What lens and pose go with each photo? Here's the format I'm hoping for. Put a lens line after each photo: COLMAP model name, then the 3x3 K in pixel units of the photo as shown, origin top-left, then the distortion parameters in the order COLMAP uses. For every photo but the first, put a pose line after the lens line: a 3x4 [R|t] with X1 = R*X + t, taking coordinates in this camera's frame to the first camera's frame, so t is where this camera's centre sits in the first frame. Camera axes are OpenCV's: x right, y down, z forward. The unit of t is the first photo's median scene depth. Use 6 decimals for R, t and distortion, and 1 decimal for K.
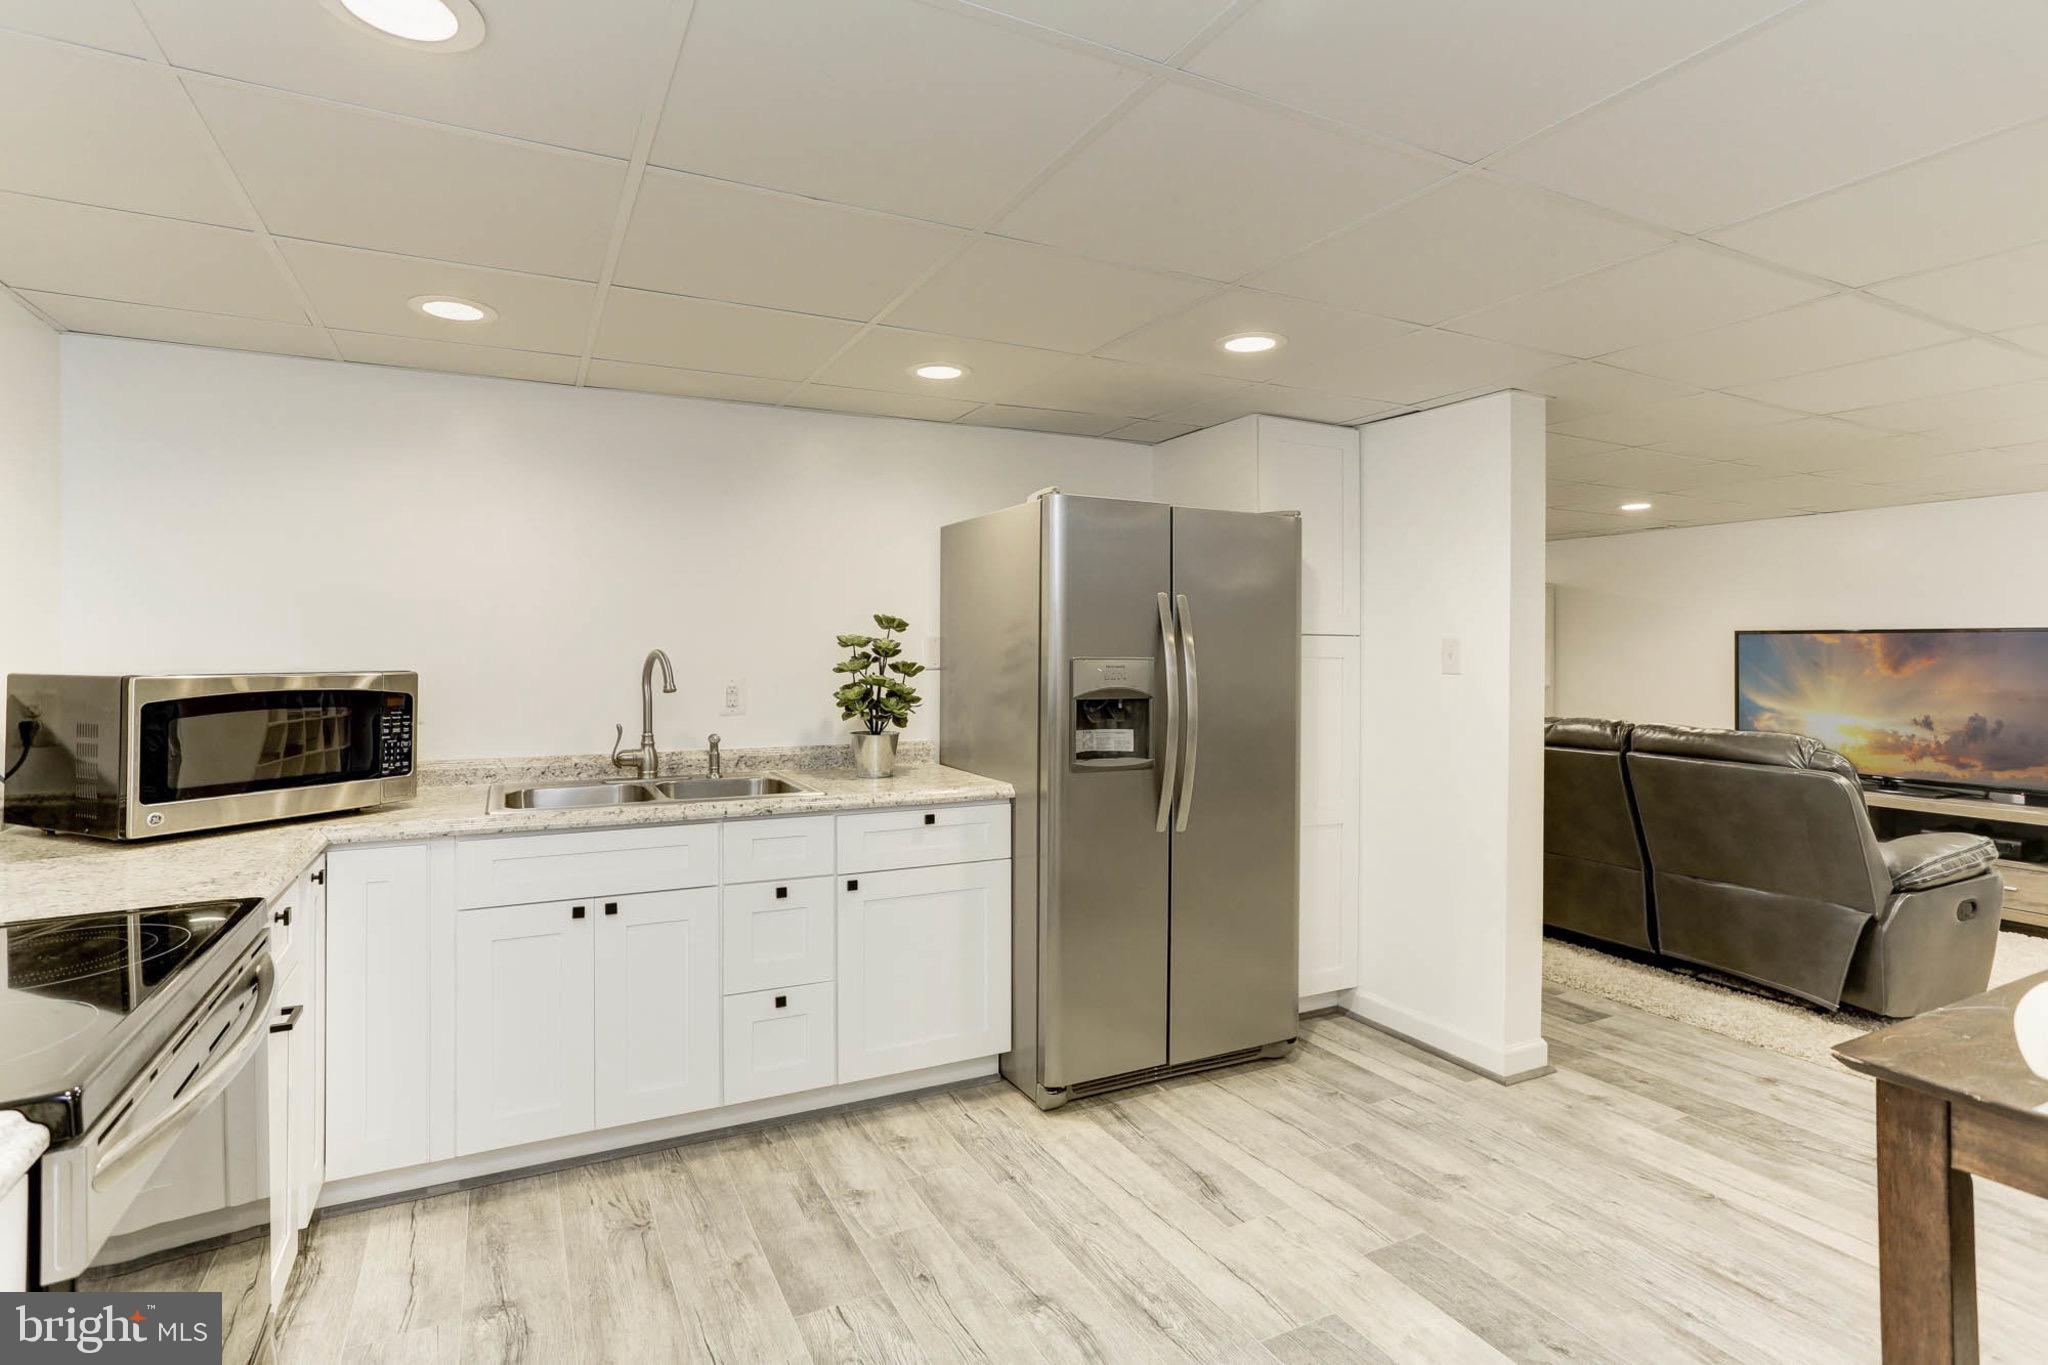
lens RADIAL K [[1026.5, 0, 1015.5], [0, 1026.5, 649.7], [0, 0, 1]] dist [-0.021194, 0.013489]
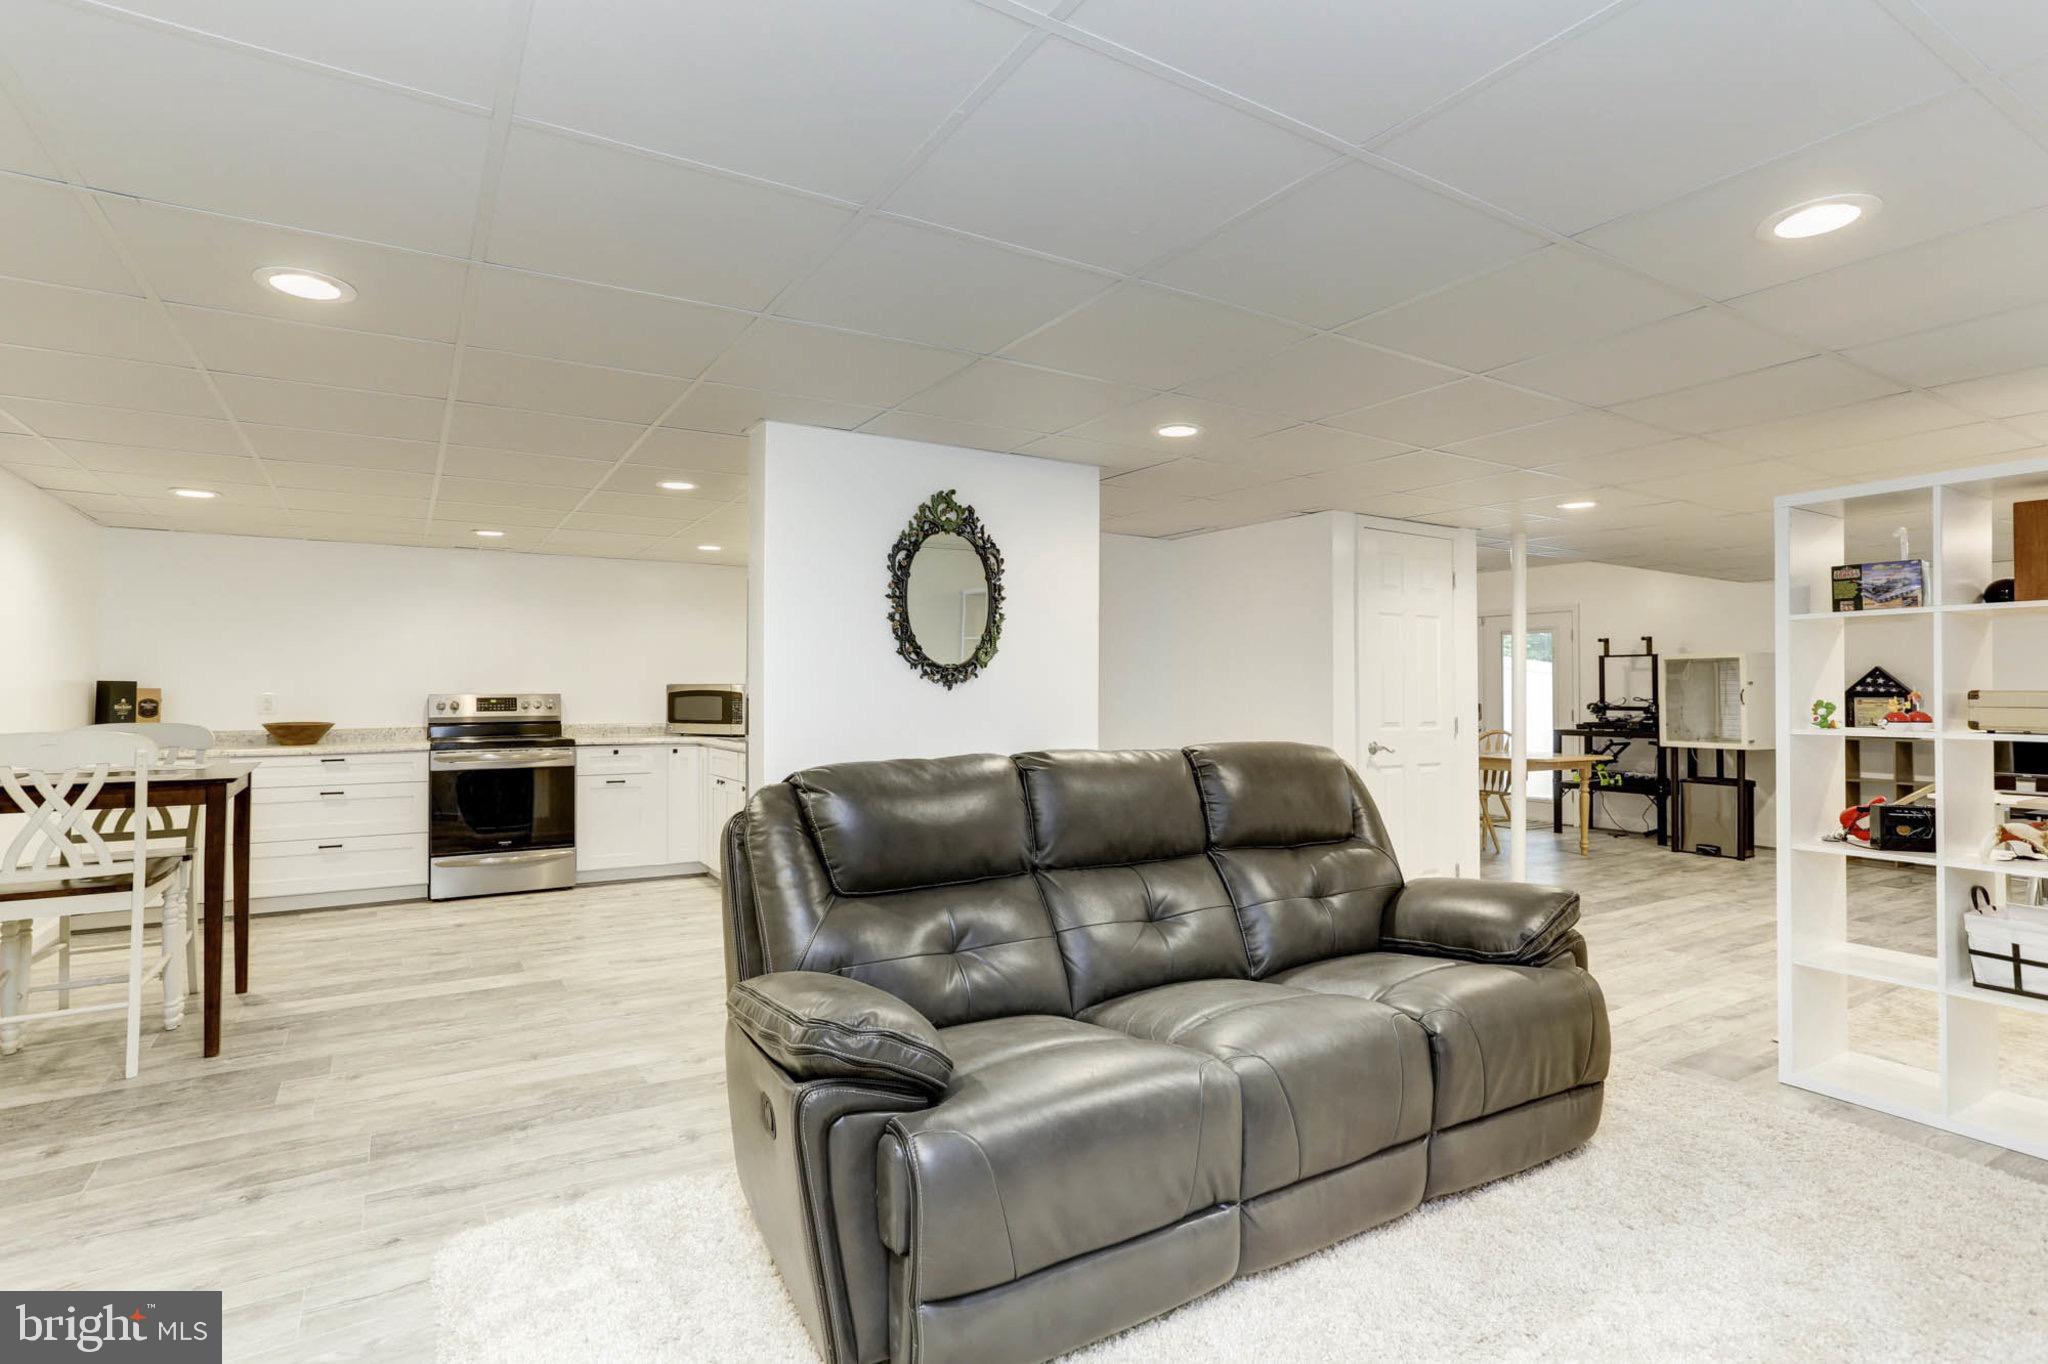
lens RADIAL K [[1026.5, 0, 999.8], [0, 1026.5, 676.8], [0, 0, 1]] dist [-0.021194, 0.013489]
pose [[0.054094, -0.017027, -0.998391, 2.041732], [0.007153, 0.999836, -0.016664, 0.050379], [0.998510, -0.006240, 0.054207, 1.513036]]
